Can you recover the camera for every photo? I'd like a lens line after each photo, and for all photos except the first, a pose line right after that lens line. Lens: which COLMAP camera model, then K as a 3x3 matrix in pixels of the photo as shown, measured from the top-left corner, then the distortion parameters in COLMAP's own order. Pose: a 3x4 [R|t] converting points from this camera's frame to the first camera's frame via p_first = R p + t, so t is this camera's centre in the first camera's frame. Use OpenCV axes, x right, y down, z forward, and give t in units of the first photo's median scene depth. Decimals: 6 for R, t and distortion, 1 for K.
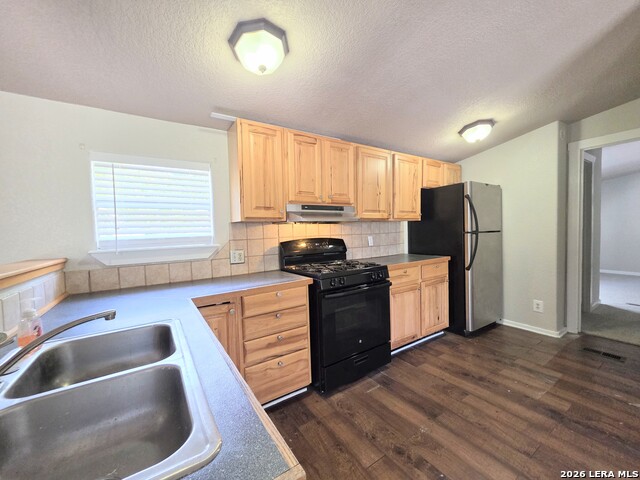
lens RADIAL K [[256.4, 0, 316.2], [0, 256.4, 242.9], [0, 0, 1]] dist [-0.007076, -0.000294]
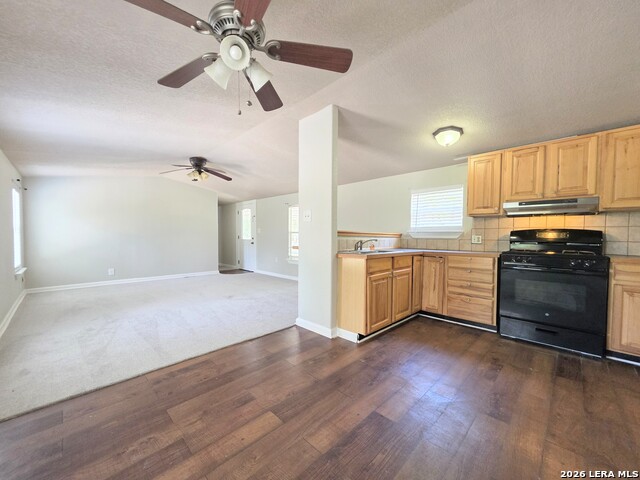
lens RADIAL K [[256.4, 0, 319.4], [0, 256.4, 241.8], [0, 0, 1]] dist [-0.007076, -0.000294]
pose [[0.217929, 0.056215, -0.974344, 1.012533], [-0.055968, 0.997417, 0.045028, 0.053324], [0.974359, 0.044719, 0.220512, -0.283070]]
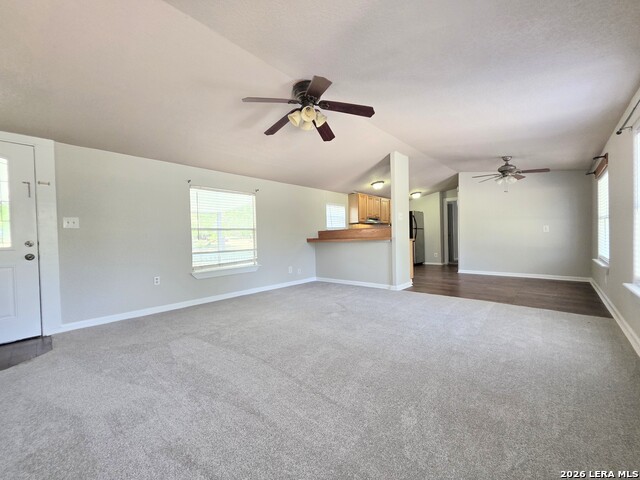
lens RADIAL K [[256.4, 0, 320.4], [0, 256.4, 241.3], [0, 0, 1]] dist [-0.007076, -0.000294]
pose [[0.966336, 0.001921, 0.257278, -1.457287], [0.006736, 0.999440, -0.032766, 0.242768], [-0.257197, 0.033396, 0.965782, -1.892034]]
